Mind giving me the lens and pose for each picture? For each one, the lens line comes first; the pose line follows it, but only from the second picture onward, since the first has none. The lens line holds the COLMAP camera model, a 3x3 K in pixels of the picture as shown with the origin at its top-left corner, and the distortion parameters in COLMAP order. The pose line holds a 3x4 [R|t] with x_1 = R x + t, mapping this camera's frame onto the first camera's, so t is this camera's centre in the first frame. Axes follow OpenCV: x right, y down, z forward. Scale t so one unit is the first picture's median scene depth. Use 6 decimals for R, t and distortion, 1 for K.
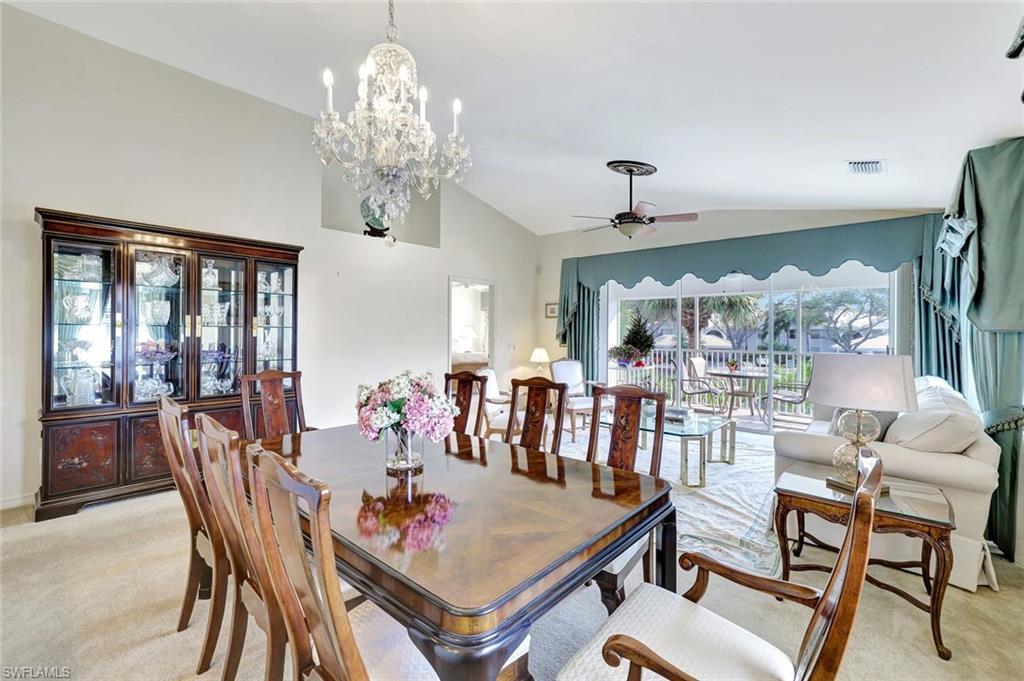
lens RADIAL K [[450.2, 0, 509.3], [0, 450.2, 337.0], [0, 0, 1]] dist [0.004821, 0.001086]
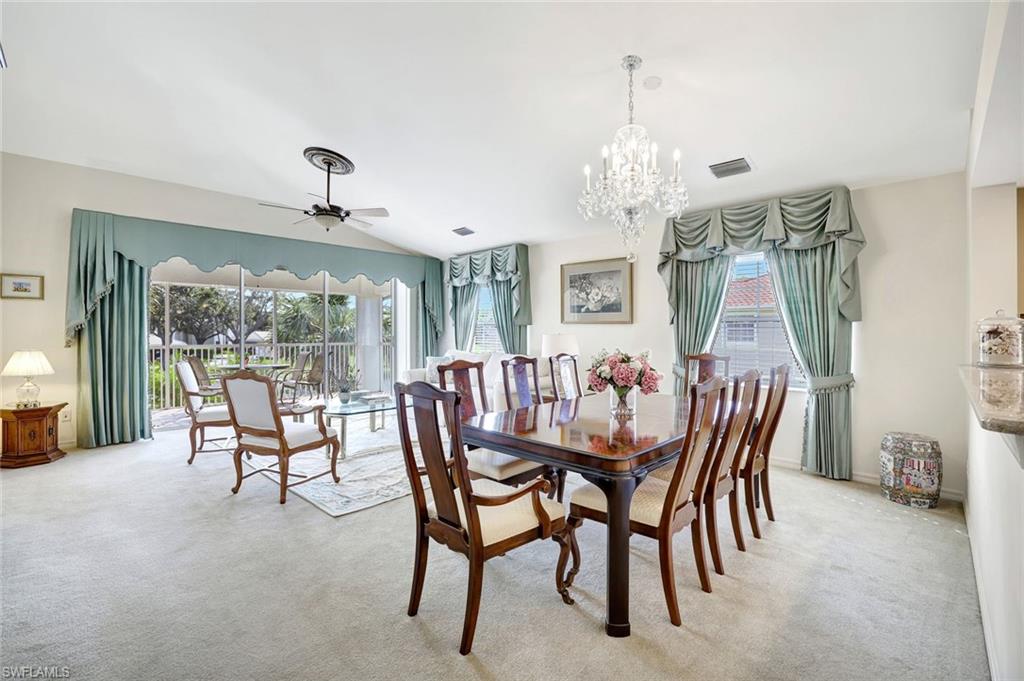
lens RADIAL K [[450.2, 0, 511.5], [0, 450.2, 333.3], [0, 0, 1]] dist [0.004821, 0.001086]
pose [[0.072477, -0.005541, 0.997355, -0.074096], [0.005651, 0.999971, 0.005145, 0.000484], [-0.997354, 0.005263, 0.072506, 0.052581]]
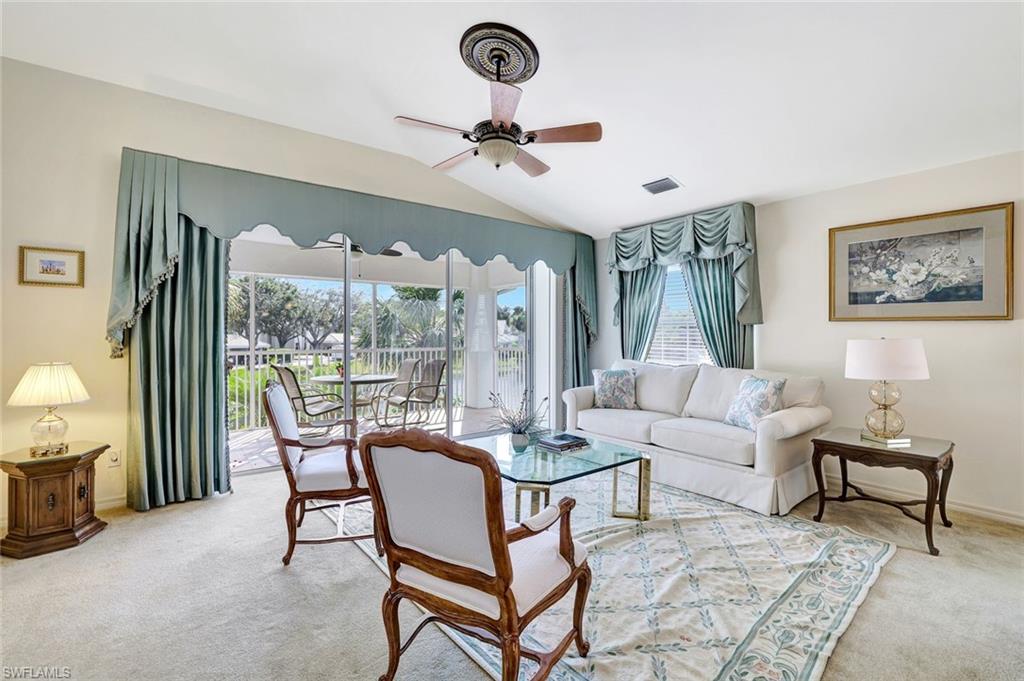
lens RADIAL K [[450.2, 0, 518.3], [0, 450.2, 331.4], [0, 0, 1]] dist [0.004821, 0.001086]
pose [[0.190776, 0.003212, 0.981628, -0.035311], [0.005413, 0.999976, -0.004324, 0.000231], [-0.981619, 0.006138, 0.190754, 0.086726]]
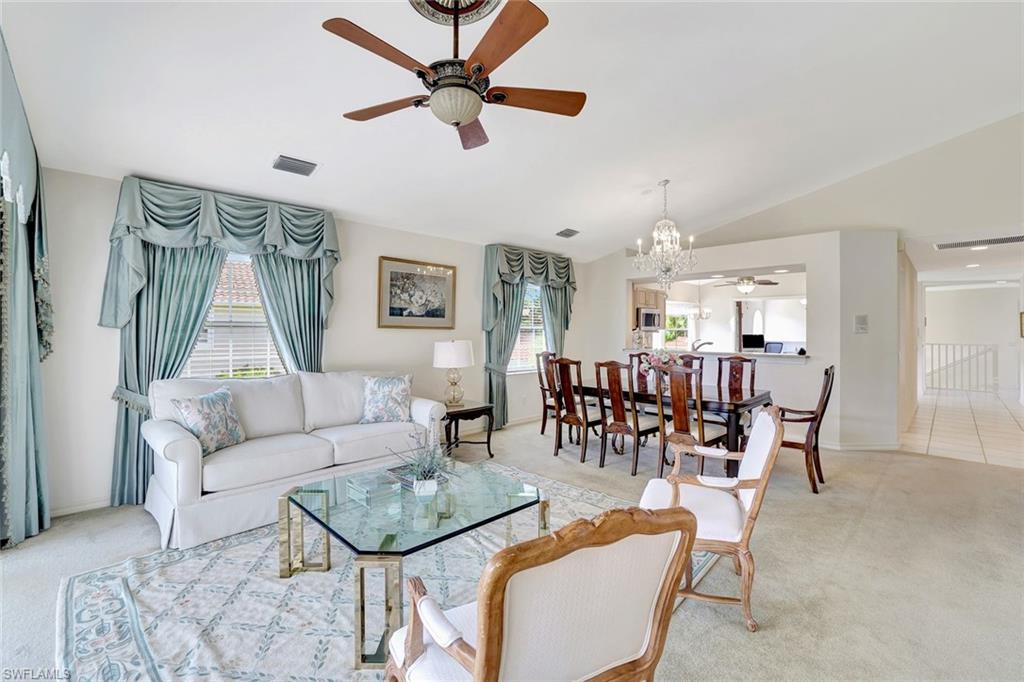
lens RADIAL K [[450.2, 0, 508.4], [0, 450.2, 332.3], [0, 0, 1]] dist [0.004821, 0.001086]
pose [[-0.993926, -0.004055, 0.109975, 0.013326], [-0.003177, 0.999962, 0.008152, -0.001531], [-0.110004, 0.007753, -0.993901, 0.146998]]
